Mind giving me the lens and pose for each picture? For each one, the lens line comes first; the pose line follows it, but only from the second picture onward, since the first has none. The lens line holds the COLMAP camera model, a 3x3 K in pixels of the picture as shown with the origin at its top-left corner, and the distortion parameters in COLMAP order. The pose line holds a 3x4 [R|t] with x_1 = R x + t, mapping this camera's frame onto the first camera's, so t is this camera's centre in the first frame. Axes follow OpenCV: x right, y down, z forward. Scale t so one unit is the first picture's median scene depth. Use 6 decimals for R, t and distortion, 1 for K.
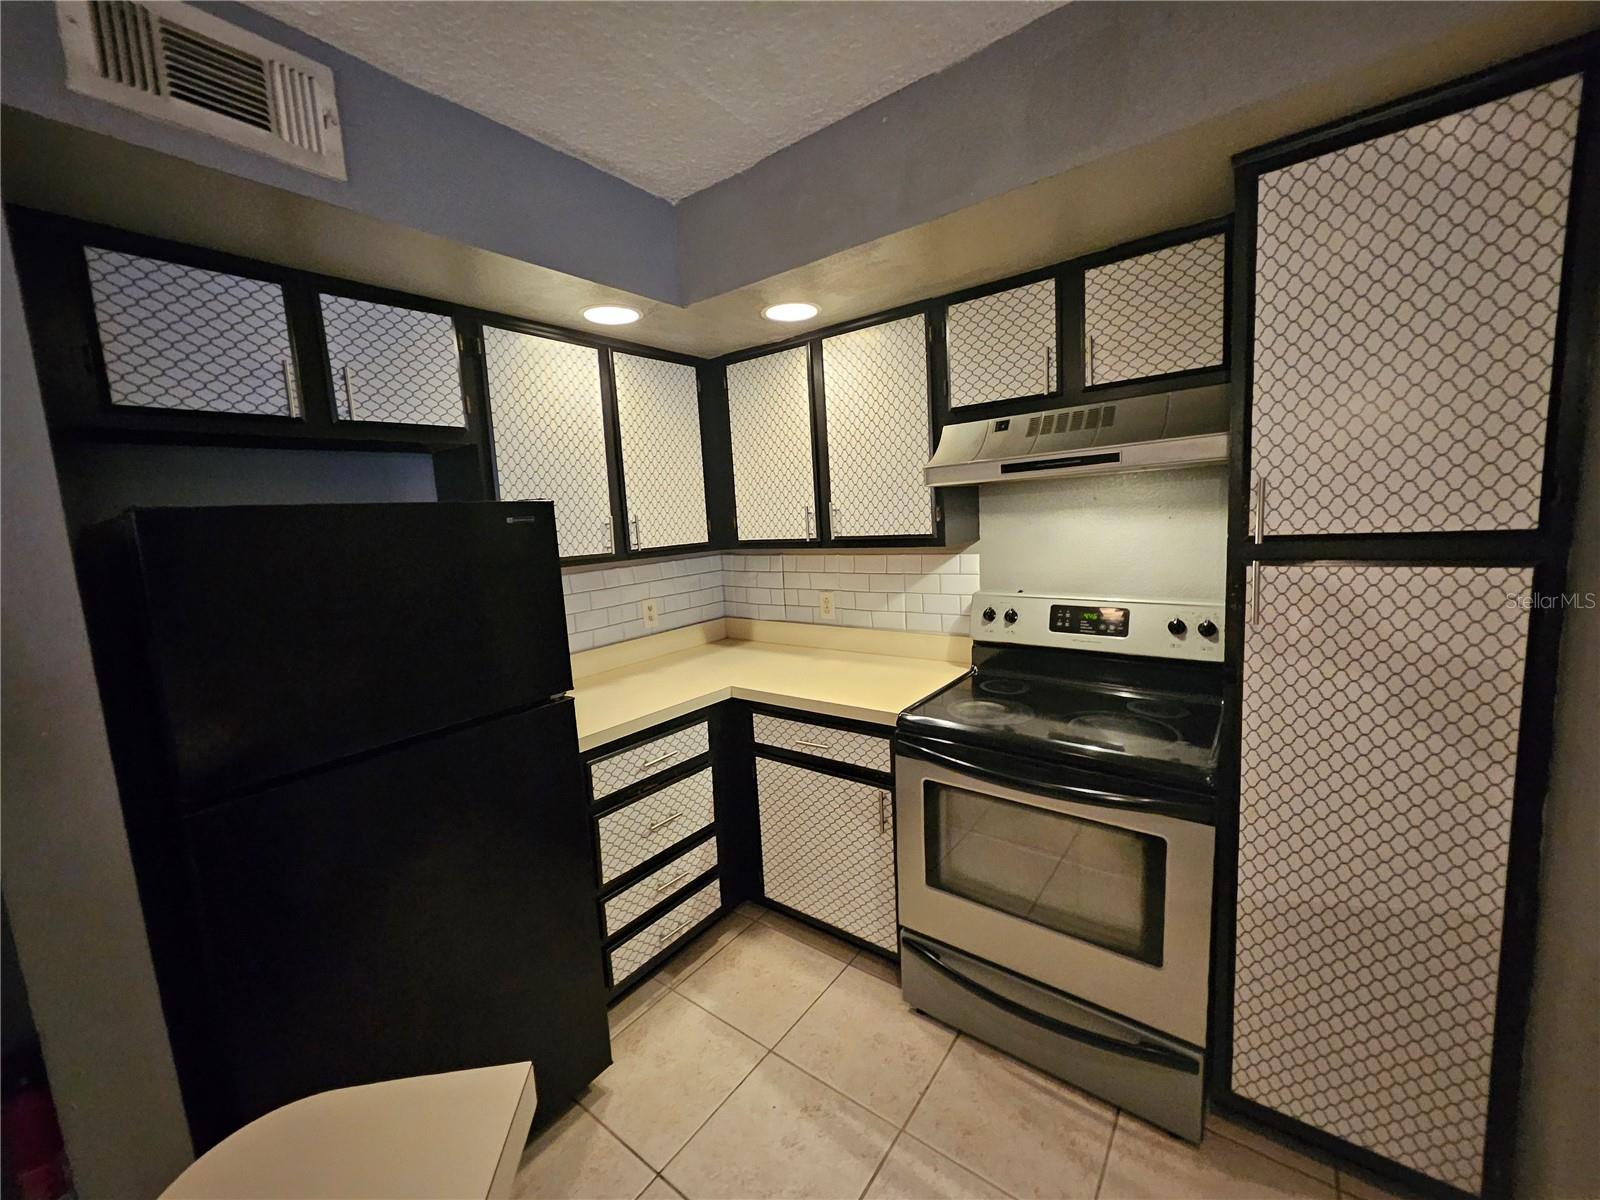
lens RADIAL K [[629.8, 0, 789.2], [0, 629.8, 586.7], [0, 0, 1]] dist [0.010369, -0.003869]
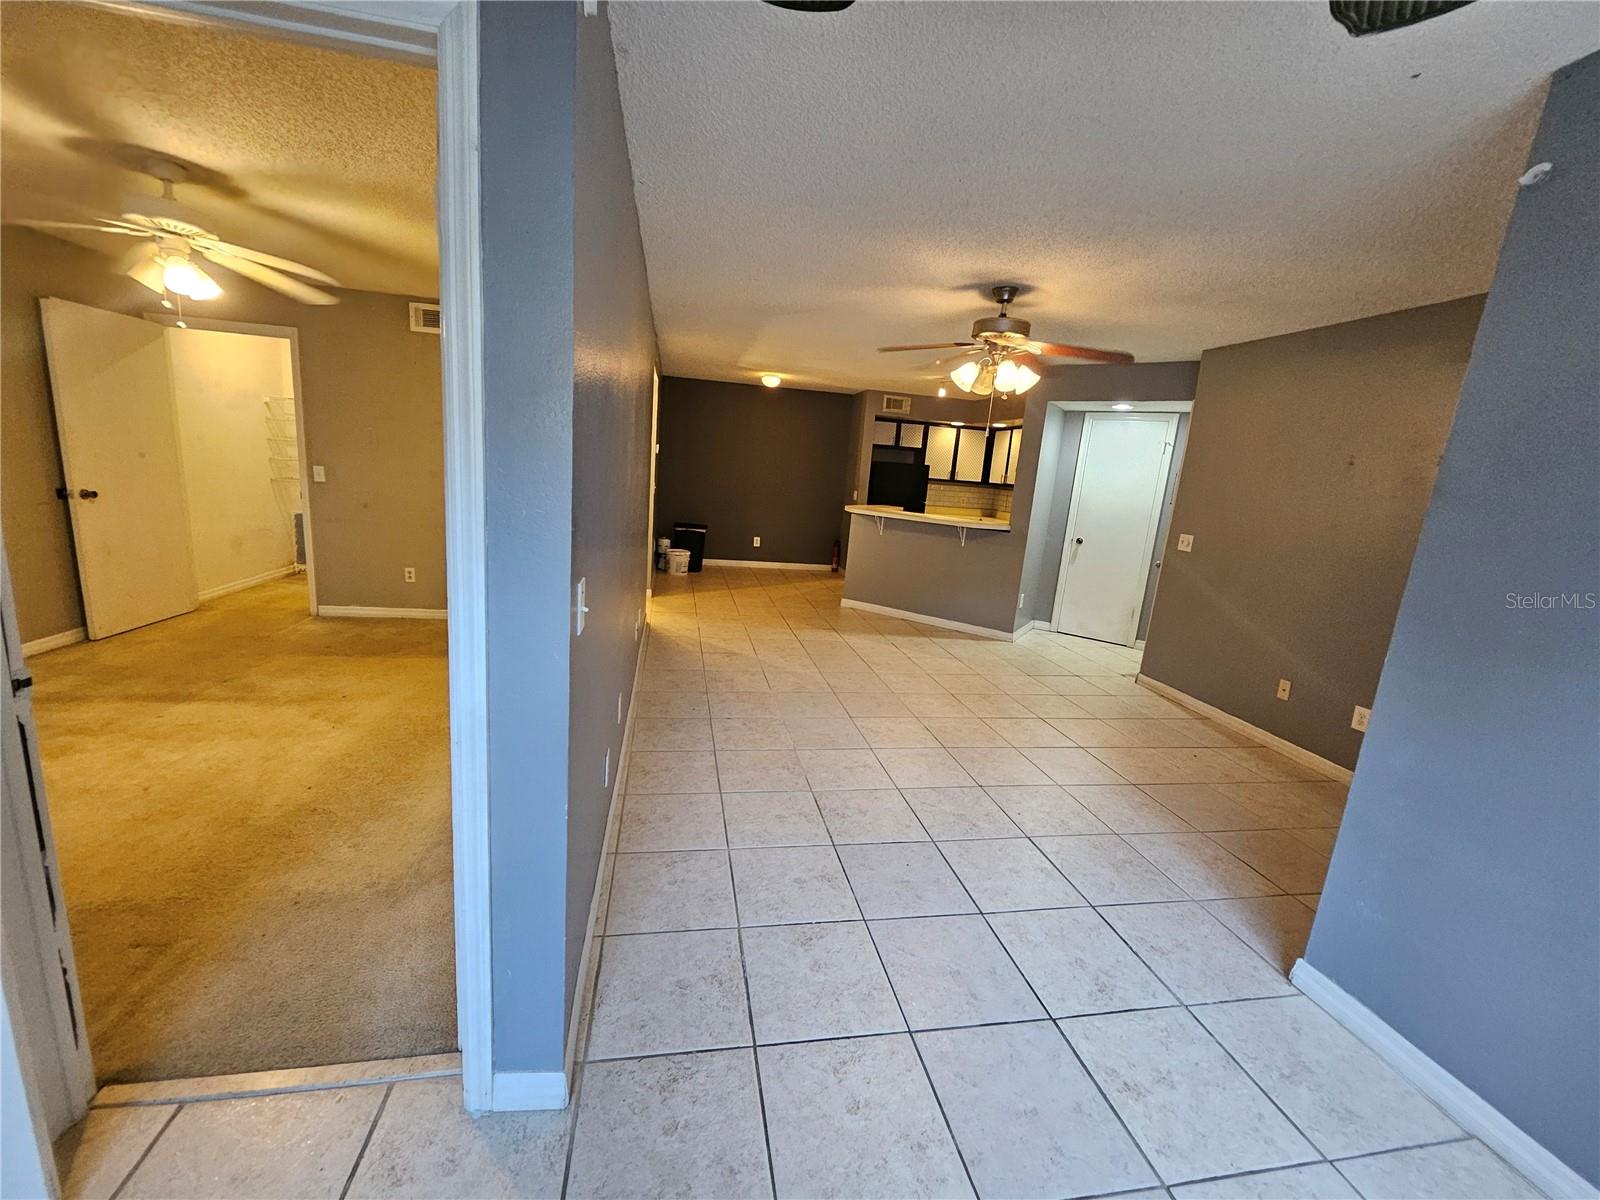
lens RADIAL K [[629.8, 0, 789.2], [0, 629.8, 586.7], [0, 0, 1]] dist [0.010369, -0.003869]
pose [[0.735940, 0.233456, -0.635524, 2.465225], [-0.189946, 0.972166, 0.137161, 0.369186], [0.649856, 0.019773, 0.759800, -3.954108]]
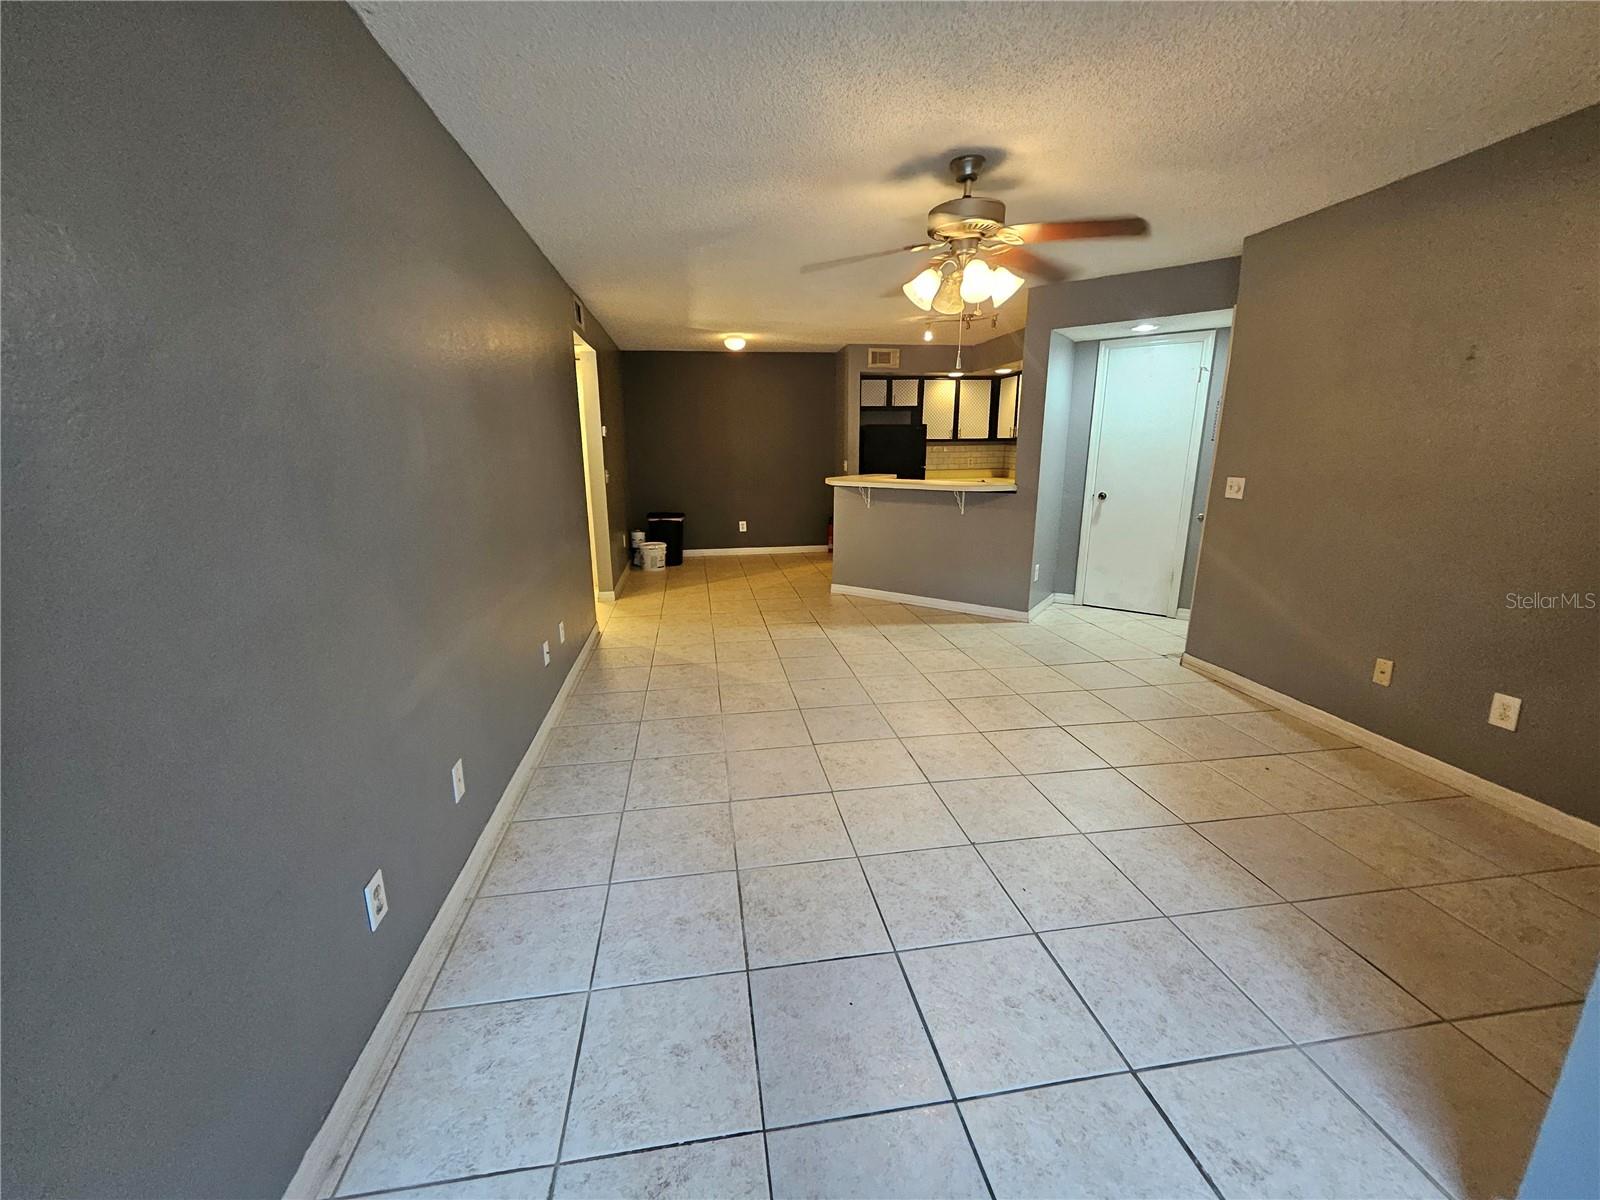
lens RADIAL K [[629.8, 0, 789.2], [0, 629.8, 586.7], [0, 0, 1]] dist [0.010369, -0.003869]
pose [[0.722301, 0.198032, -0.662619, 2.330251], [-0.106813, 0.978574, 0.176025, 0.343836], [0.683280, -0.056366, 0.727977, -3.337544]]
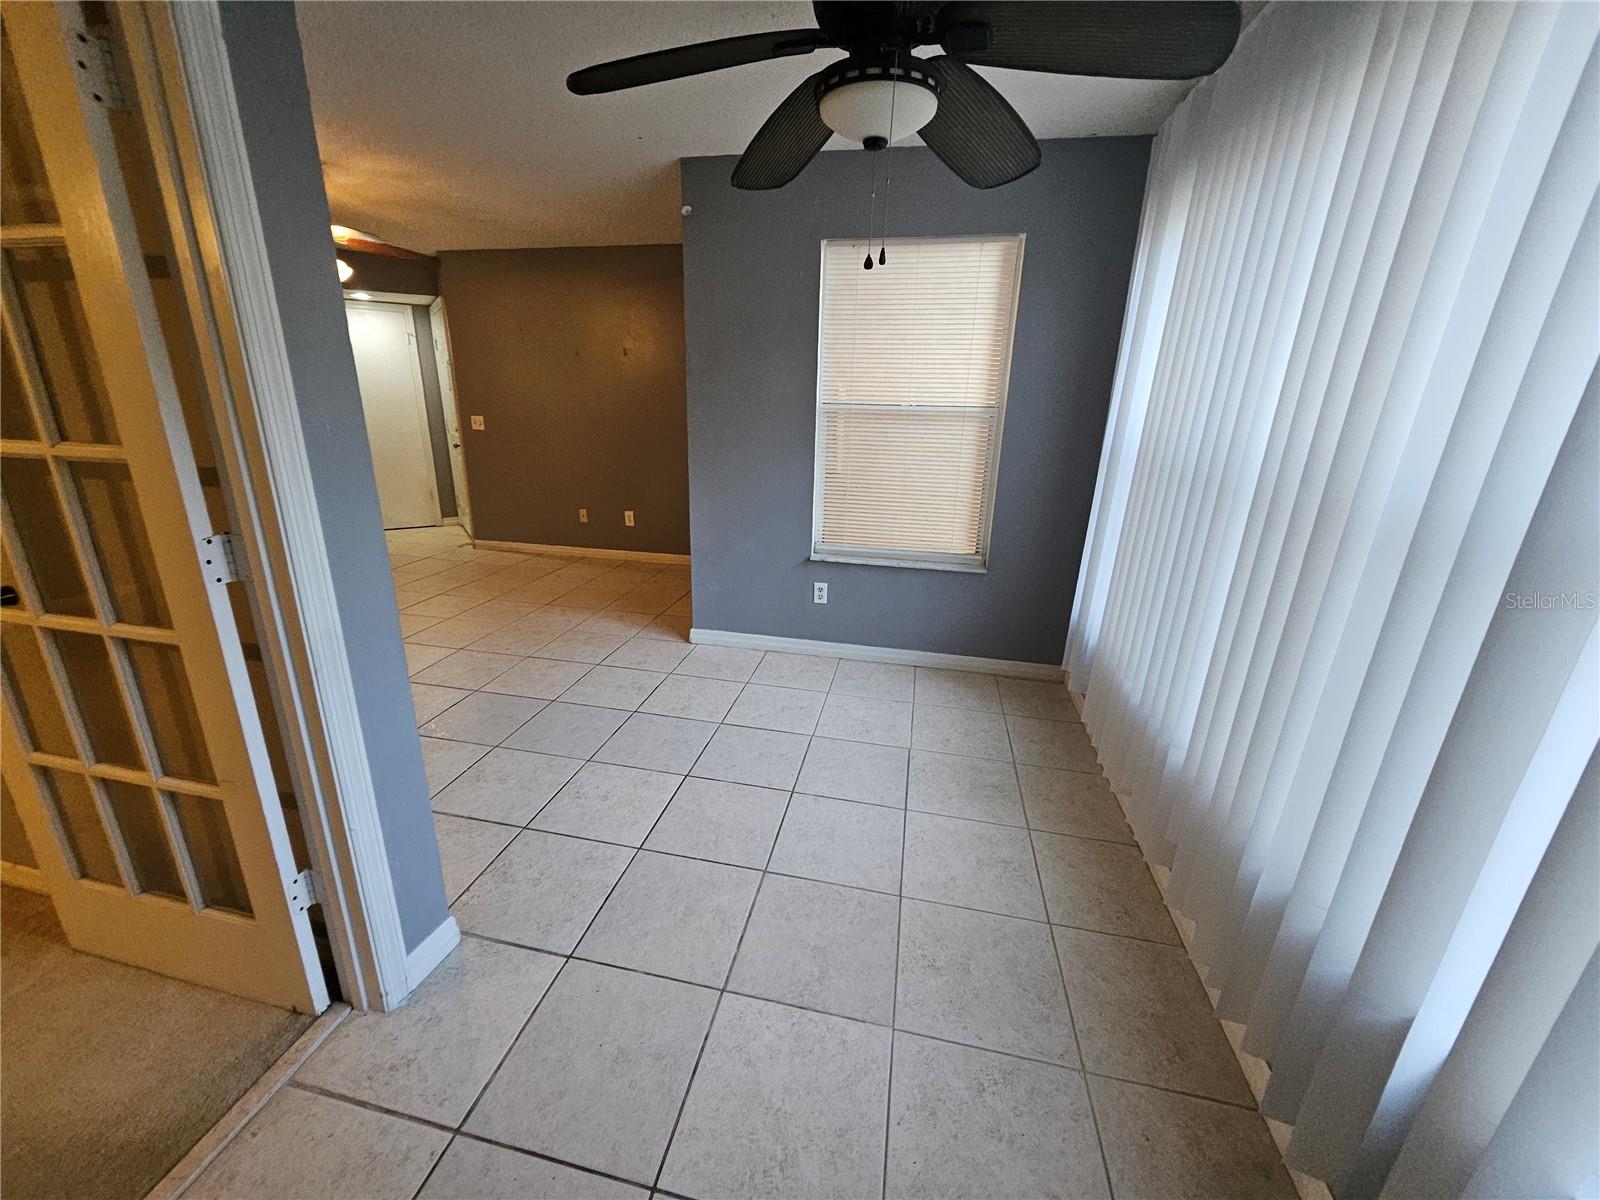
lens RADIAL K [[629.8, 0, 789.2], [0, 629.8, 586.7], [0, 0, 1]] dist [0.010369, -0.003869]
pose [[0.898829, -0.059951, 0.434180, 1.860049], [-0.017847, 0.984774, 0.172921, 0.490308], [-0.437936, -0.163175, 0.884073, -4.611493]]
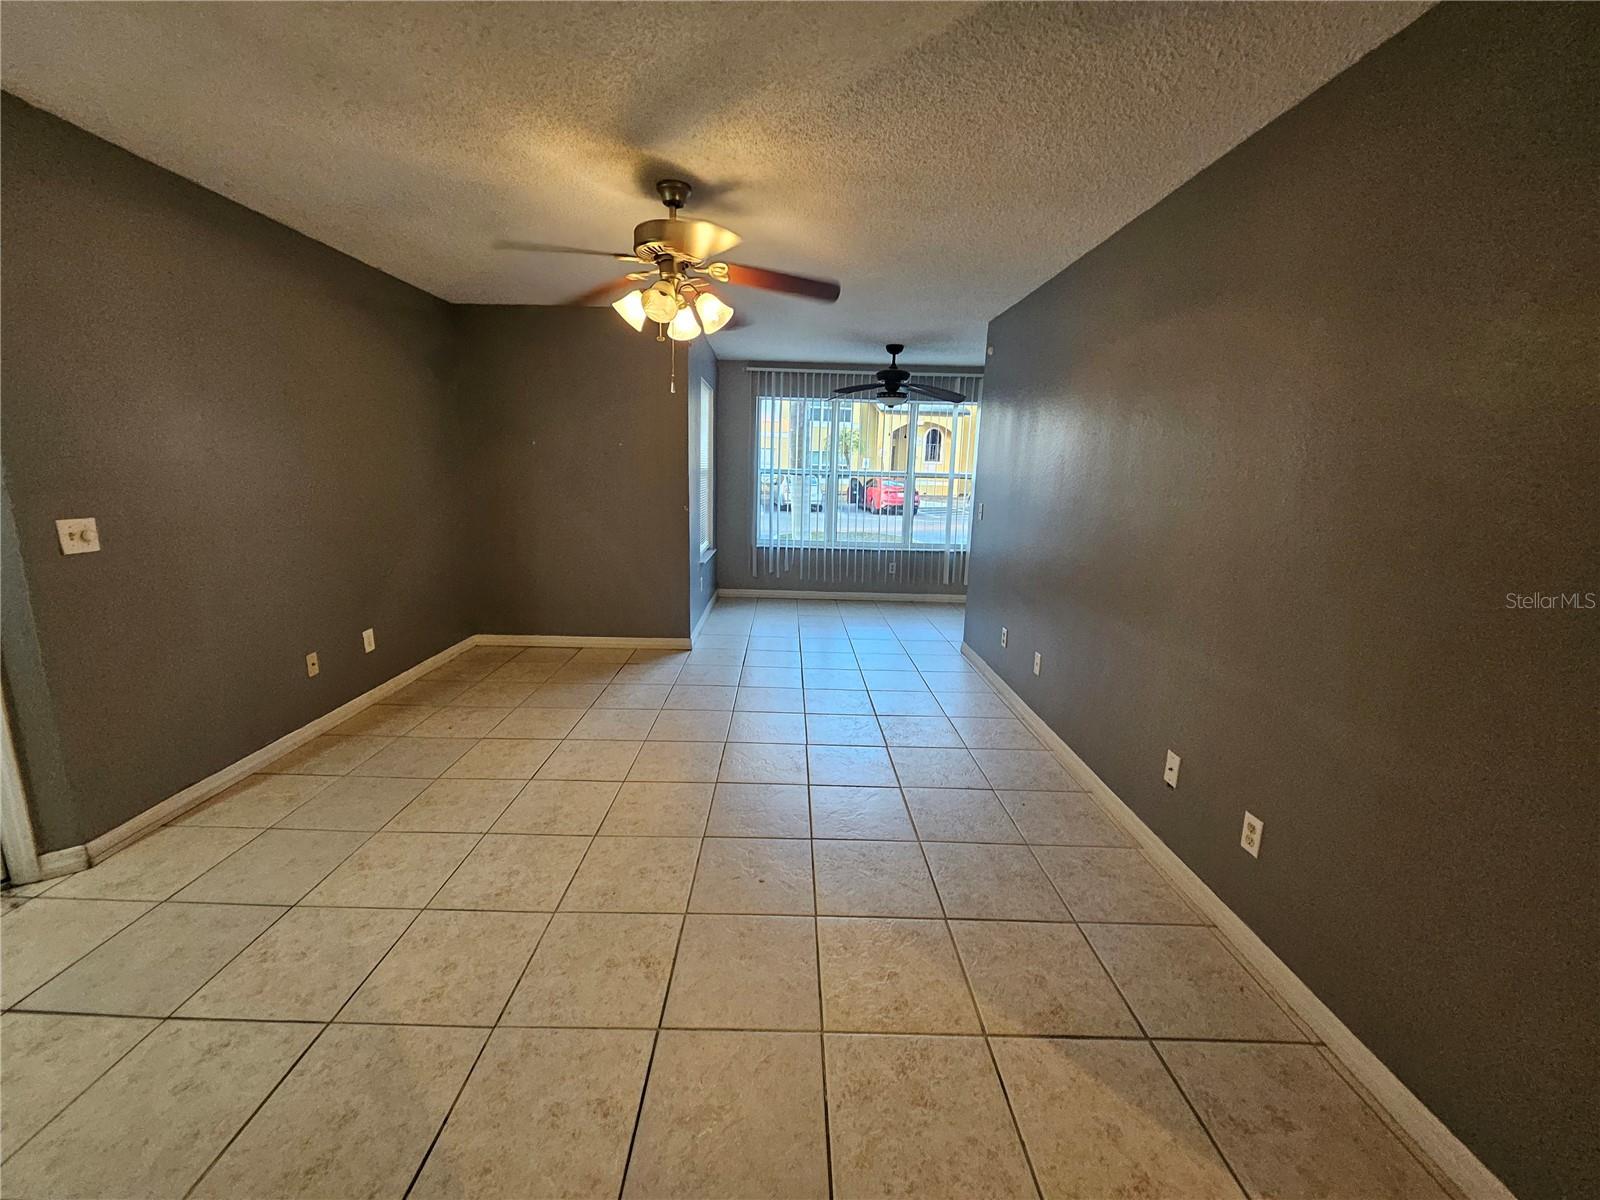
lens RADIAL K [[633.1, 0, 782.2], [0, 633.1, 588.5], [0, 0, 1]] dist [0.000380, -0.000490]
pose [[-0.606403, -0.113231, 0.787054, -0.240648], [0.099272, 0.971284, 0.216222, 0.180917], [-0.788936, 0.209250, -0.577749, -0.801011]]
